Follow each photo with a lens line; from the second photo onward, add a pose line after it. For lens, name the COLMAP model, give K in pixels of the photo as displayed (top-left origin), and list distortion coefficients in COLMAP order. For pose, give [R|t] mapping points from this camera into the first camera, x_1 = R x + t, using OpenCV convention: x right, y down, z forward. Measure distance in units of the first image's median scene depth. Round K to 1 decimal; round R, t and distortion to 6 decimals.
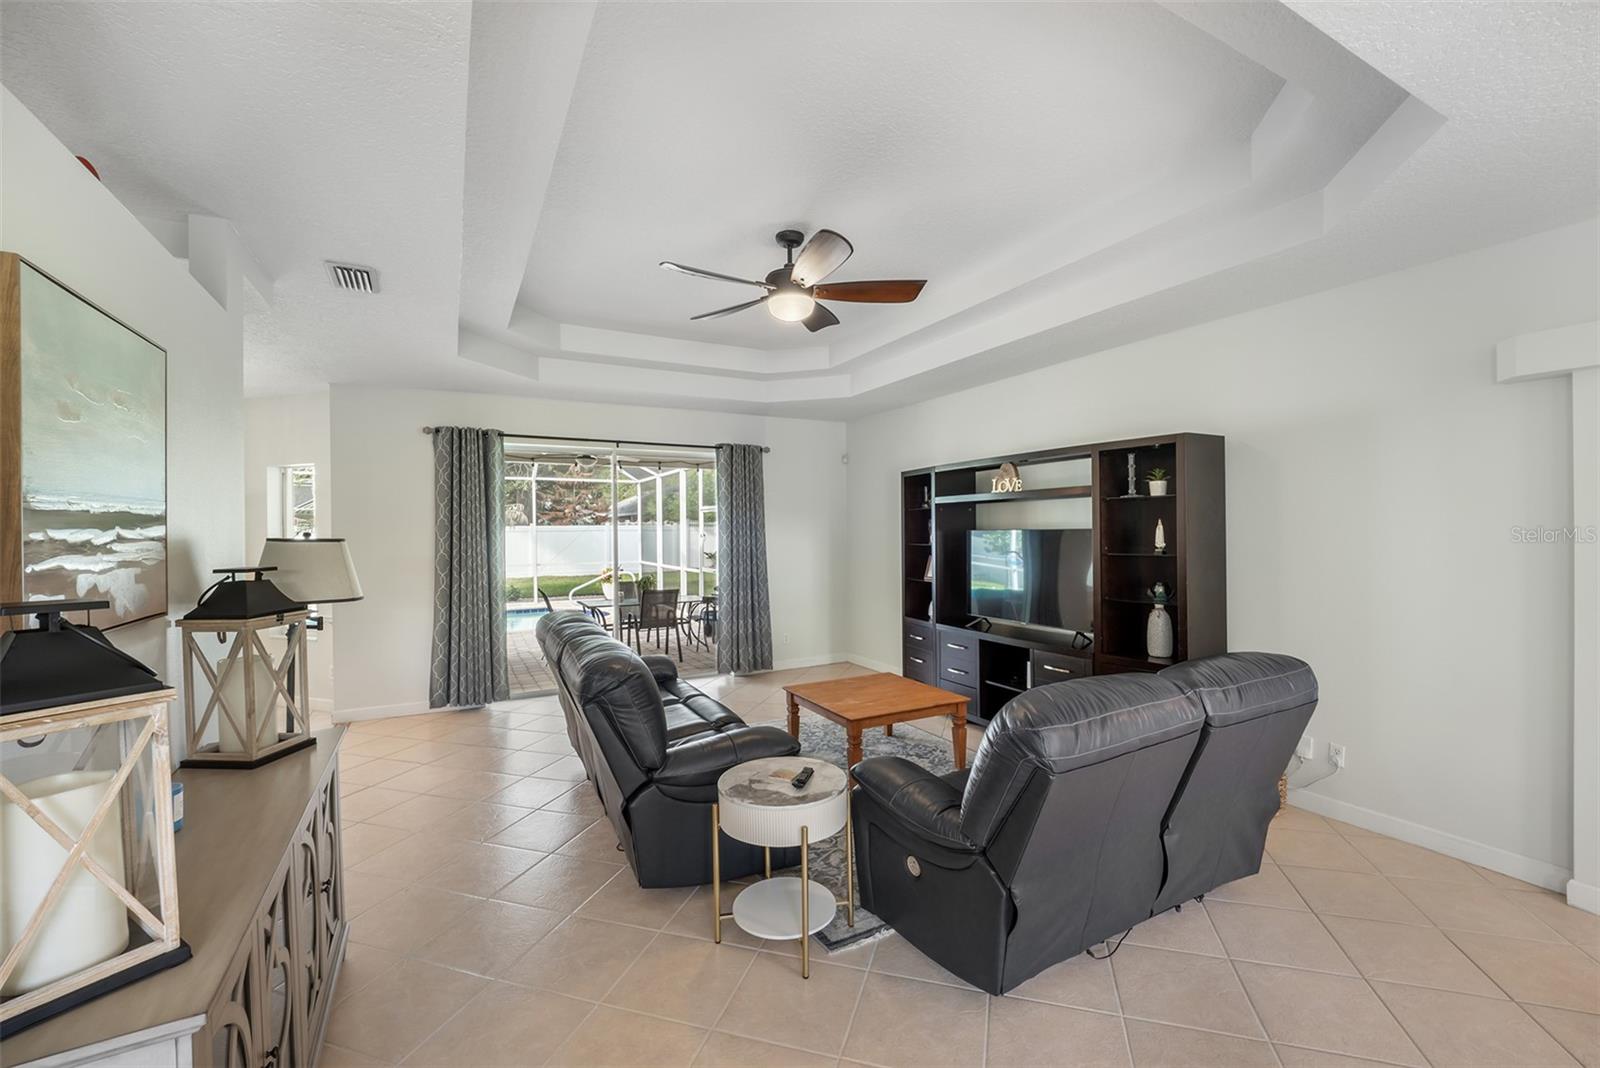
lens RADIAL K [[662.5, 0, 796.1], [0, 662.5, 527.4], [0, 0, 1]] dist [-0.002454, -0.000469]
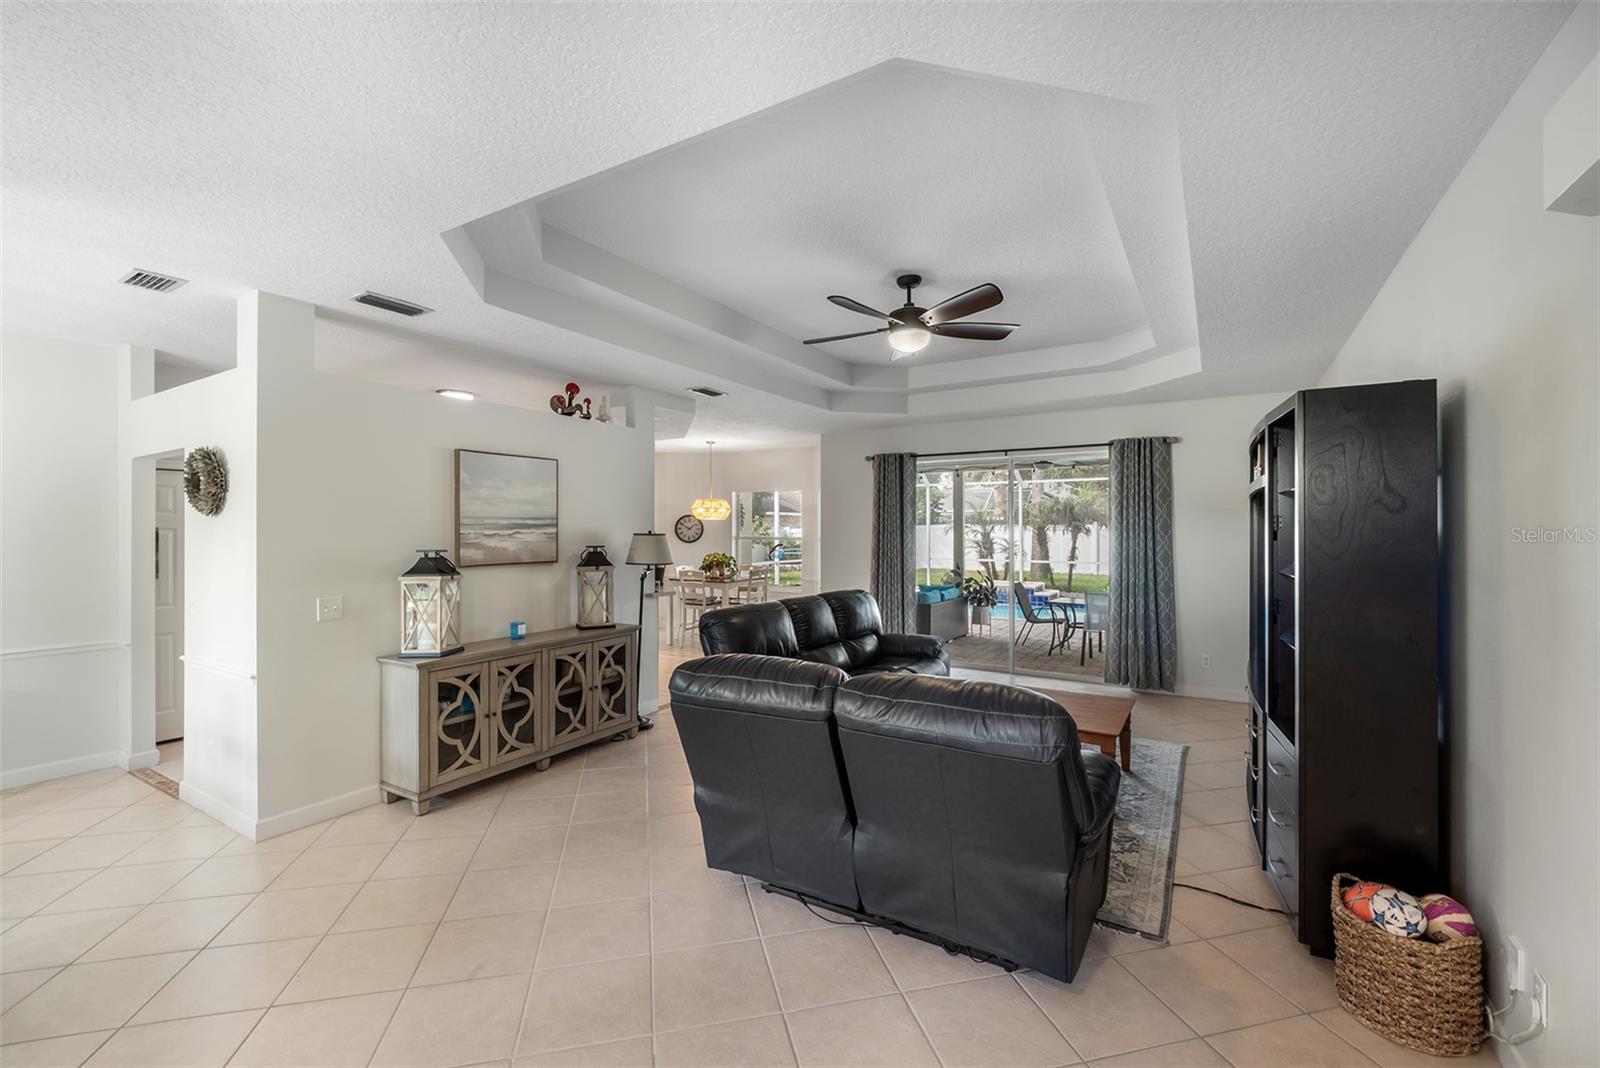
lens RADIAL K [[662.5, 0, 796.1], [0, 662.5, 527.4], [0, 0, 1]] dist [-0.002454, -0.000469]
pose [[0.494335, 0.008242, -0.869232, 0.573105], [-0.003055, 0.999965, 0.007744, -0.009596], [0.869266, -0.001172, 0.494343, 0.164785]]
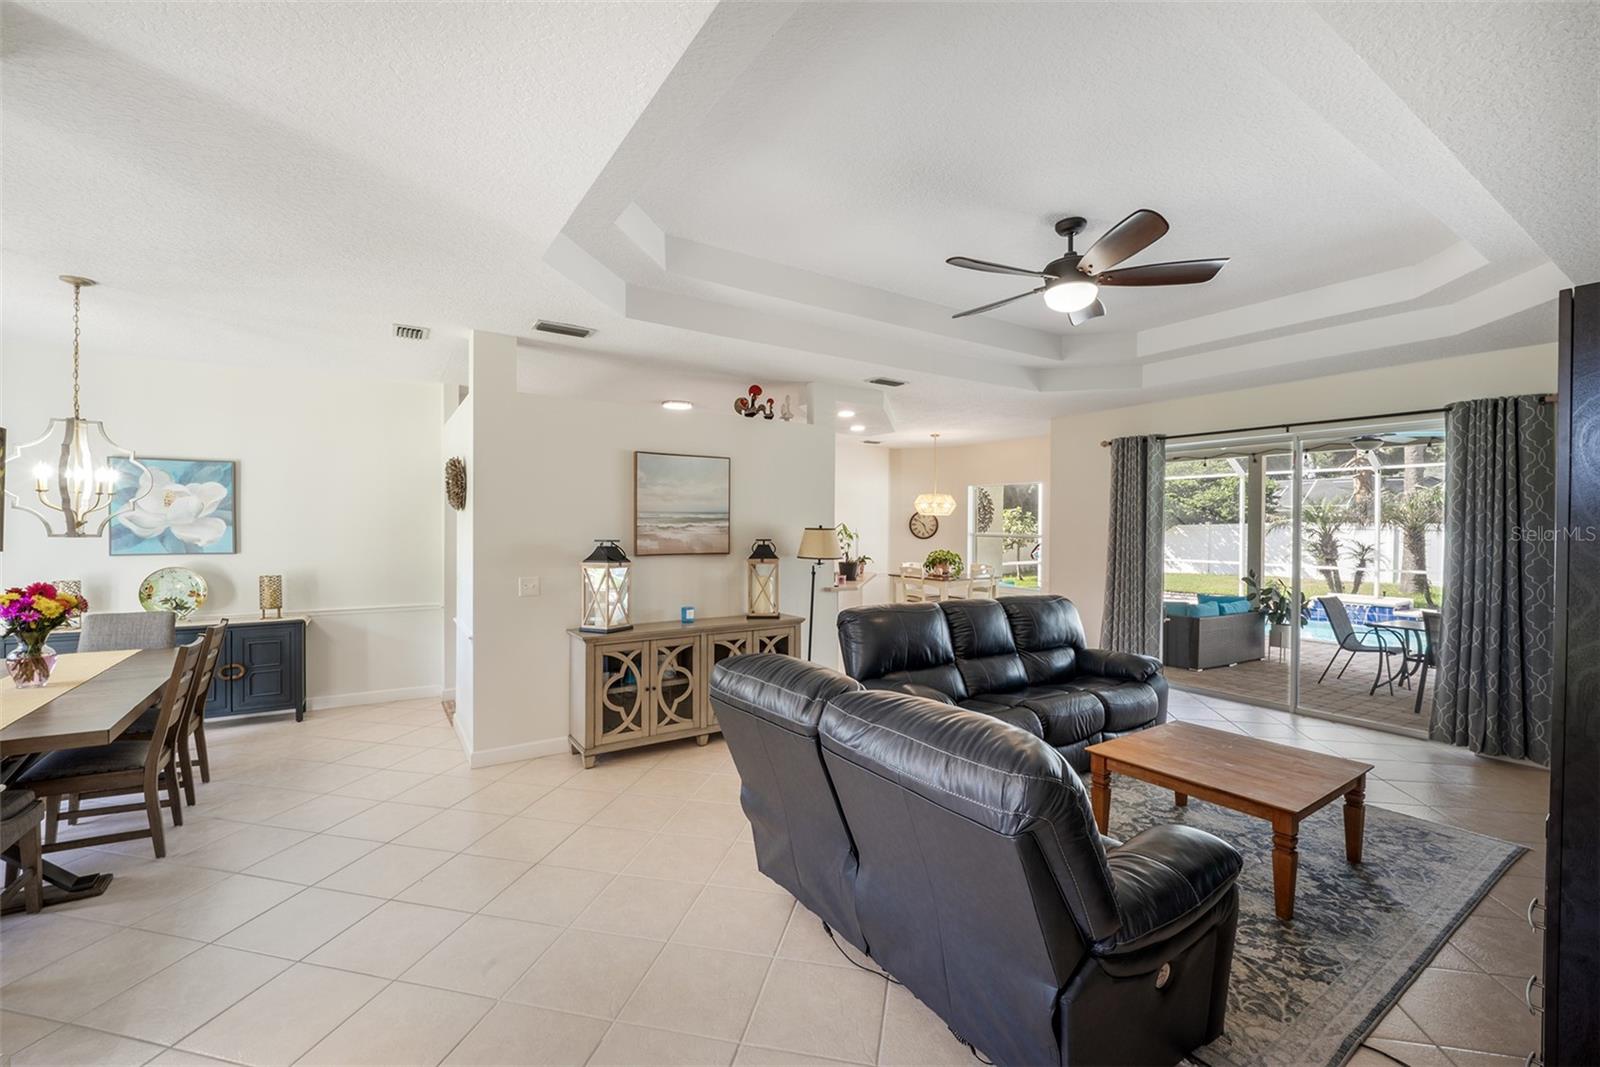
lens RADIAL K [[651.6, 0, 800.0], [0, 651.6, 533.5], [0, 0, 1]] dist [0.013746, -0.026601]
pose [[0.072094, 0.023566, -0.997119, 0.582034], [-0.005203, 0.999716, 0.023251, -0.006887], [0.997384, 0.003511, 0.072196, 0.343874]]
